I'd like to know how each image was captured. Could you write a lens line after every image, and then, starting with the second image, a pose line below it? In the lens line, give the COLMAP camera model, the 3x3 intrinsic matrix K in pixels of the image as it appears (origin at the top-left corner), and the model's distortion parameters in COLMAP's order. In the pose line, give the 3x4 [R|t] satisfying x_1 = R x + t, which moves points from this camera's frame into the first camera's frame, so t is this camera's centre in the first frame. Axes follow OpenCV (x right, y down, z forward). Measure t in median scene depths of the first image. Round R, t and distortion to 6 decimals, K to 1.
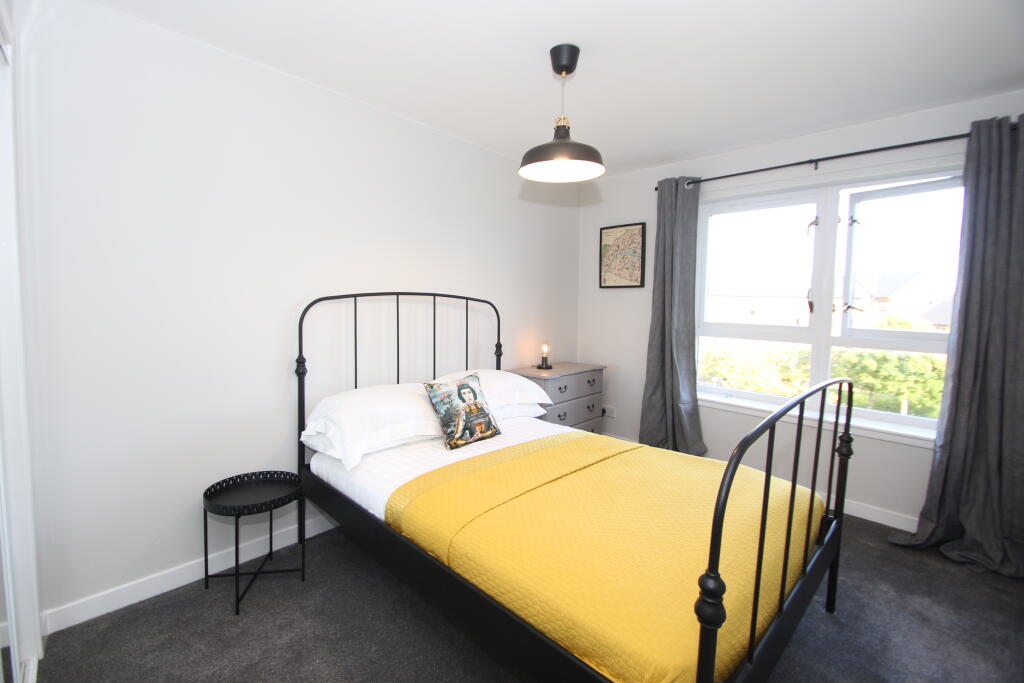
lens RADIAL K [[467.9, 0, 513.6], [0, 467.9, 324.9], [0, 0, 1]] dist [0.000095, 0.000012]
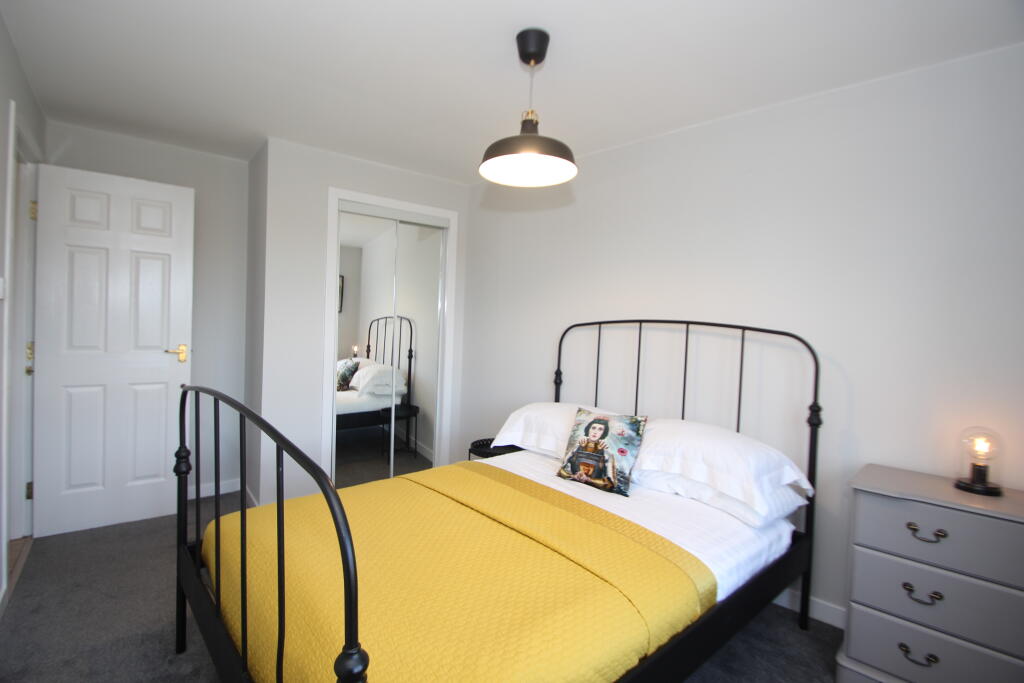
lens RADIAL K [[480.8, 0, 510.7], [0, 480.8, 329.5], [0, 0, 1]] dist [0.018824, 0.000104]
pose [[-0.043872, -0.006304, -0.999017, 0.823033], [-0.091984, 0.995758, -0.002244, -0.025422], [0.994794, 0.091795, -0.044265, 0.857185]]
